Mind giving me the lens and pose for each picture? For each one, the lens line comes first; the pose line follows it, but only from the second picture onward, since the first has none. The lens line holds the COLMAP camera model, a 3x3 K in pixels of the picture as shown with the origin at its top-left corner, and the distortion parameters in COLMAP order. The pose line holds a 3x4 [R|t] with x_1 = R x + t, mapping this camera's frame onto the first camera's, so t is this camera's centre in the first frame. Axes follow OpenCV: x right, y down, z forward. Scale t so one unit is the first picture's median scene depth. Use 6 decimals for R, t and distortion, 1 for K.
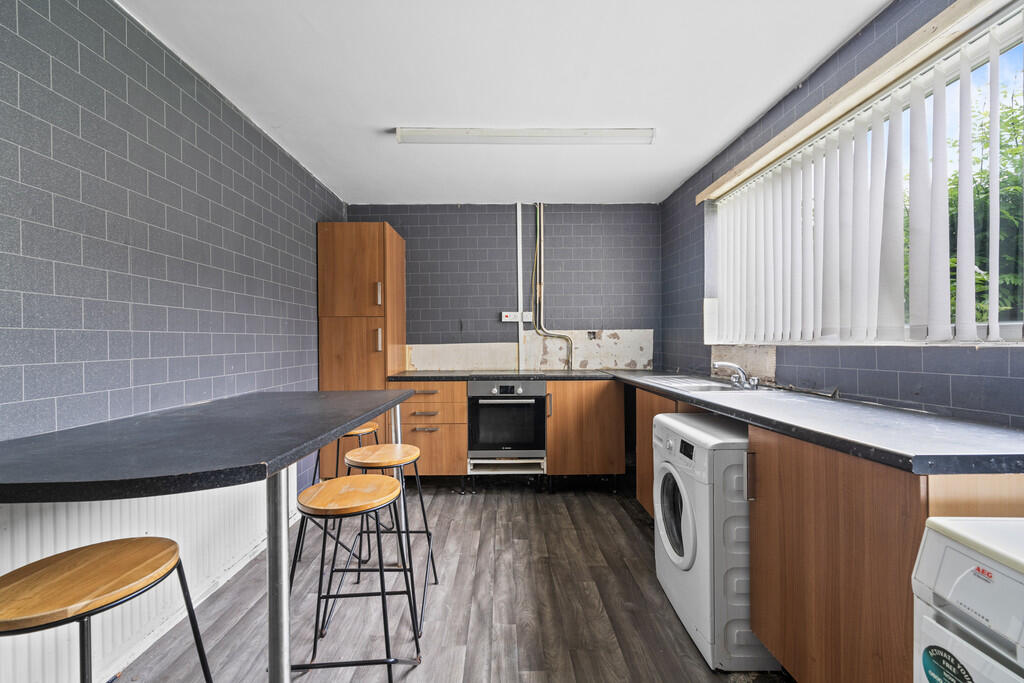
lens RADIAL K [[416.3, 0, 512.0], [0, 416.3, 341.5], [0, 0, 1]] dist [-0.000168, -0.000013]
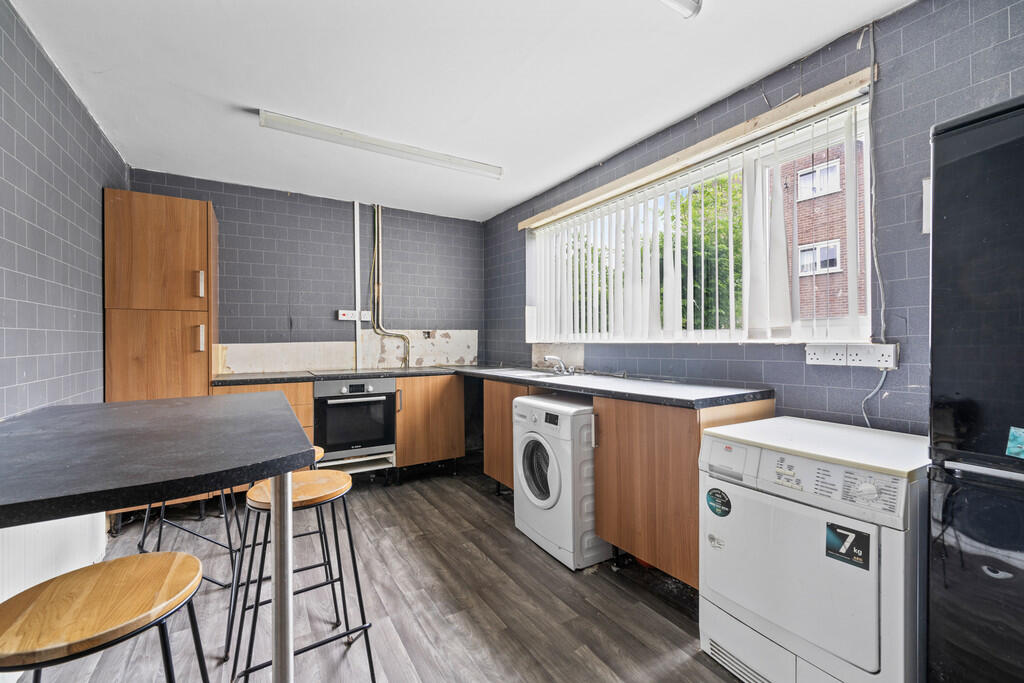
lens RADIAL K [[423.1, 0, 511.4], [0, 423.1, 336.1], [0, 0, 1]] dist [0.000189, -0.000152]
pose [[0.862502, 0.006365, 0.506014, -0.210817], [-0.000556, 0.999932, -0.011630, 0.001489], [-0.506054, 0.009749, 0.862447, -0.071515]]
